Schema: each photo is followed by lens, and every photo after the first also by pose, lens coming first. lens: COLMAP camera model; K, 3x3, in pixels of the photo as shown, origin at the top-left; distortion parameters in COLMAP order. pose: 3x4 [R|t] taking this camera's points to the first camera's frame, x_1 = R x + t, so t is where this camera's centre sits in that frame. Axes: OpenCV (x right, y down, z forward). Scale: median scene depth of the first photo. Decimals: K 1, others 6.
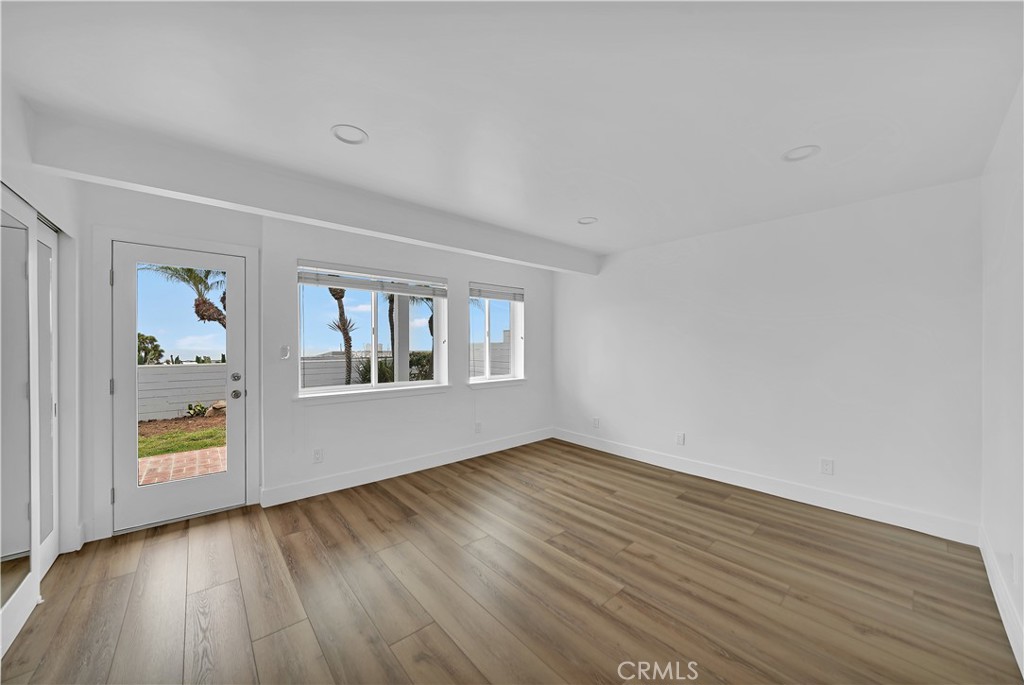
lens RADIAL K [[364.7, 0, 512.0], [0, 364.7, 342.5], [0, 0, 1]] dist [-0.011029, -0.000193]
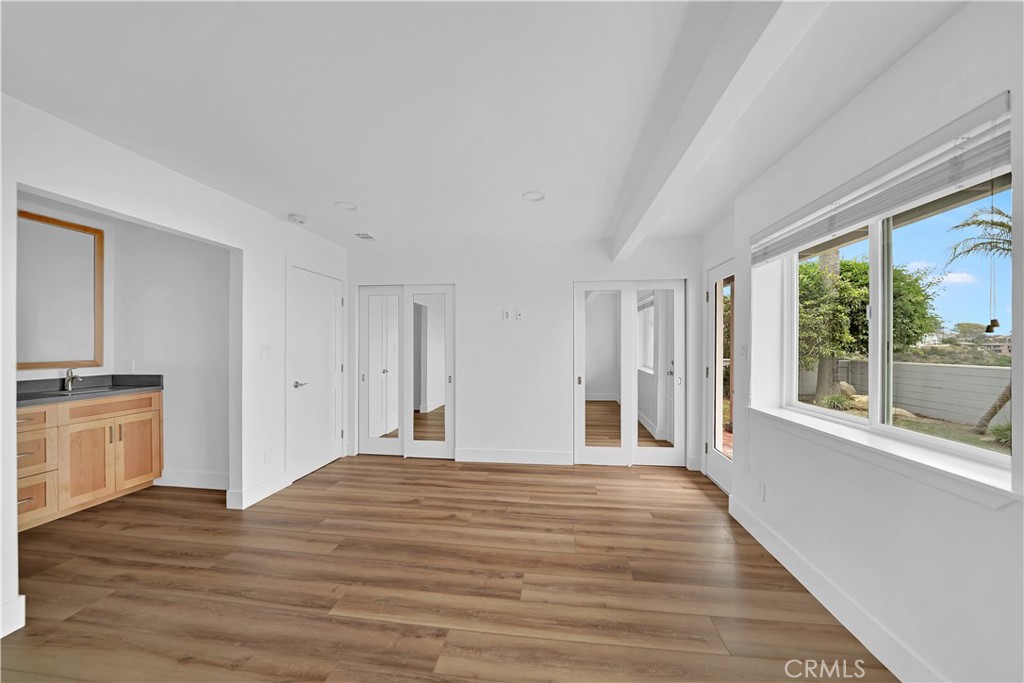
lens RADIAL K [[364.7, 0, 512.0], [0, 364.7, 341.5], [0, 0, 1]] dist [-0.011029, -0.000193]
pose [[-0.749455, -0.003750, -0.662045, 0.498270], [-0.002296, 0.999993, -0.003065, 0.006021], [0.662052, -0.000777, -0.749458, 1.743071]]
